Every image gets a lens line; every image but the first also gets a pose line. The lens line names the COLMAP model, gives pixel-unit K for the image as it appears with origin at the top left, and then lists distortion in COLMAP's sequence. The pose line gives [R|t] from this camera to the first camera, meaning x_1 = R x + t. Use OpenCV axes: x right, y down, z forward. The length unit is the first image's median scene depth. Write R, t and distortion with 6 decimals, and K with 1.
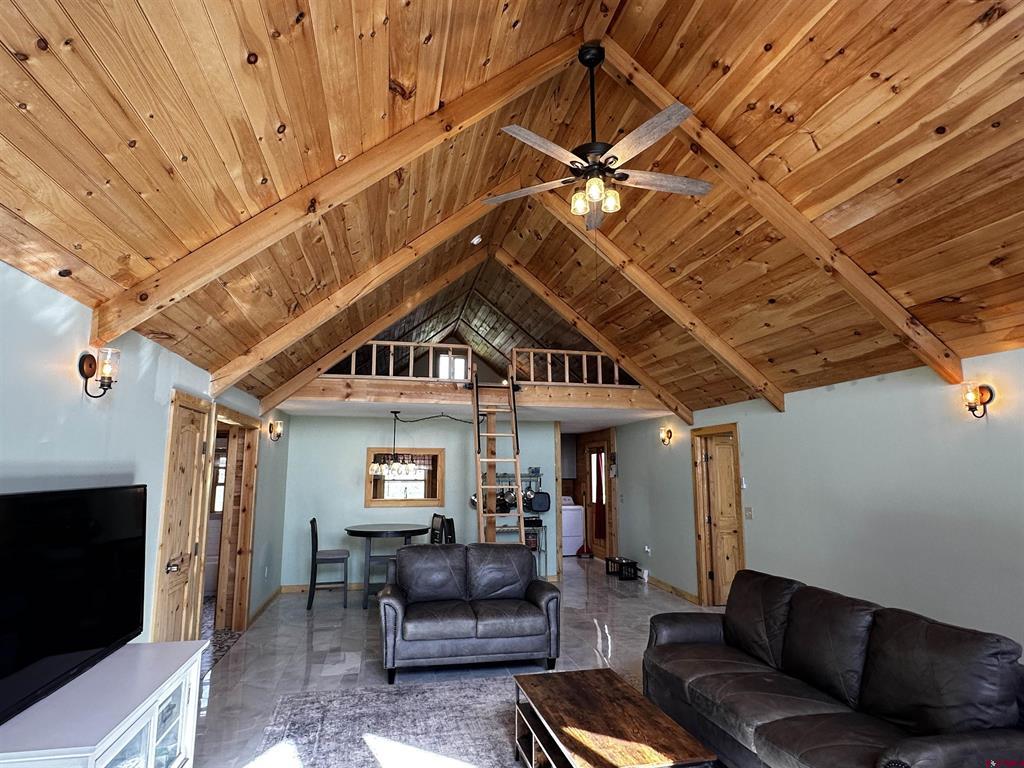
lens RADIAL K [[567.6, 0, 509.2], [0, 567.6, 381.1], [0, 0, 1]] dist [0.000609, 0.002560]
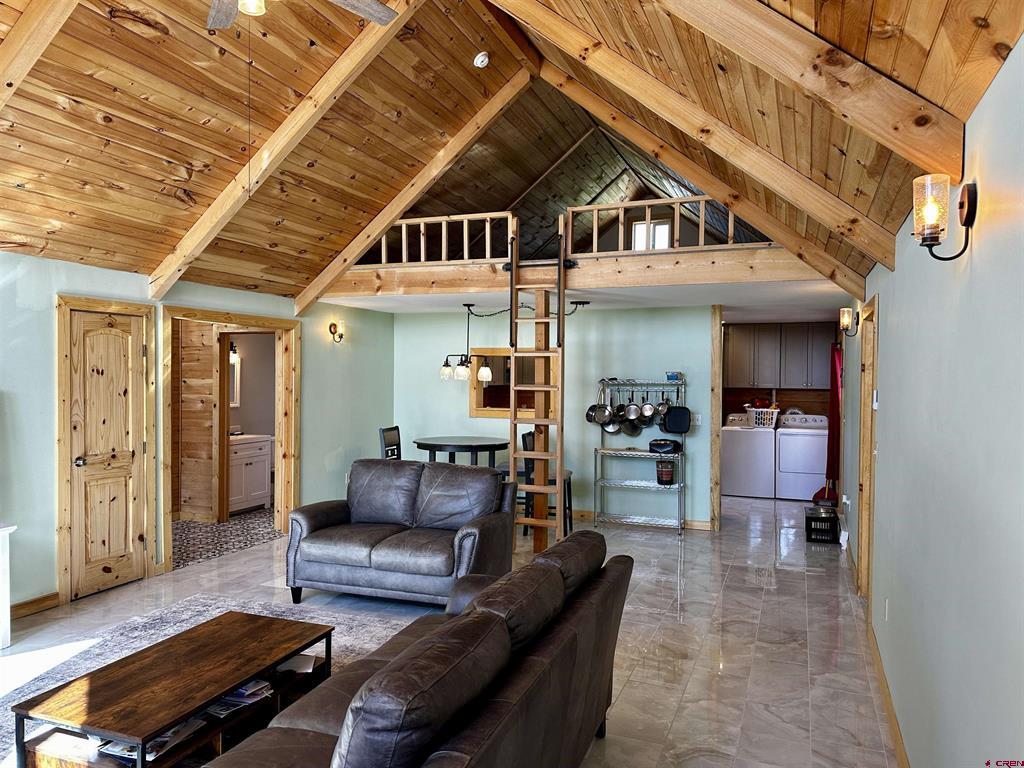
lens RADIAL K [[715.0, 0, 516.1], [0, 715.0, 388.2], [0, 0, 1]] dist [0.057844, -0.044096]
pose [[0.831648, 0.016091, -0.555070, 0.535678], [0.079991, 0.985683, 0.148424, 0.031991], [0.549511, -0.167837, 0.818455, 0.219188]]
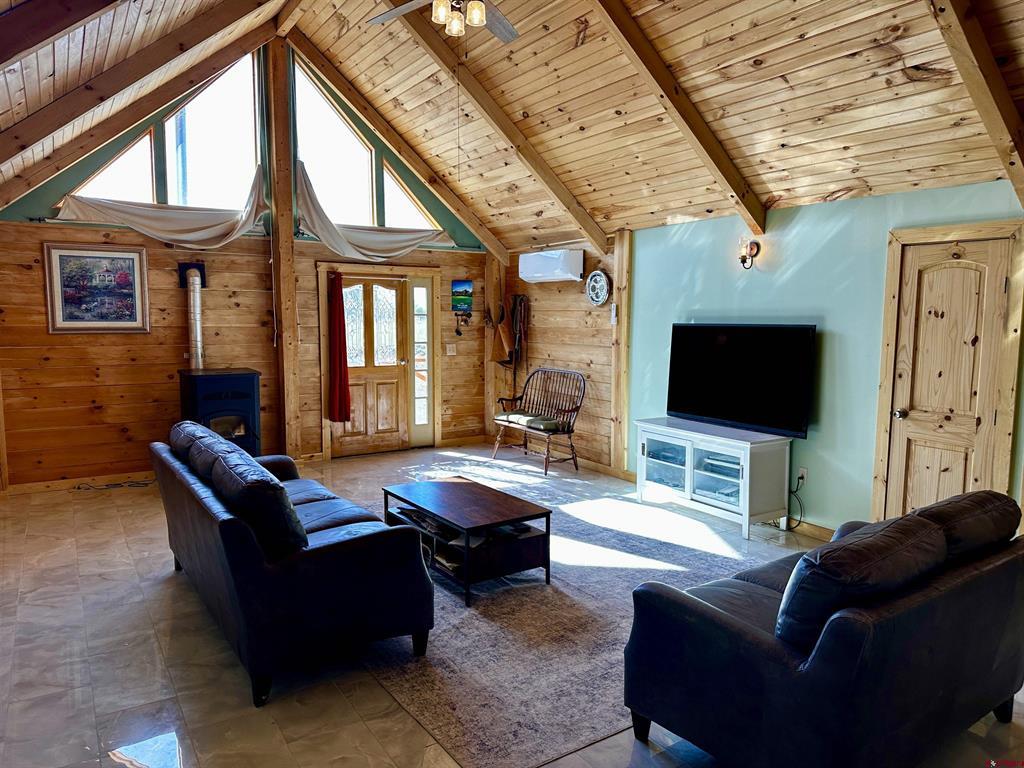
lens RADIAL K [[715.0, 0, 515.3], [0, 715.0, 384.9], [0, 0, 1]] dist [0.057844, -0.044096]
pose [[-0.933351, 0.029252, -0.357770, 0.292007], [0.046988, 0.998055, -0.040978, 0.185710], [0.355876, -0.055058, -0.932910, 1.204571]]
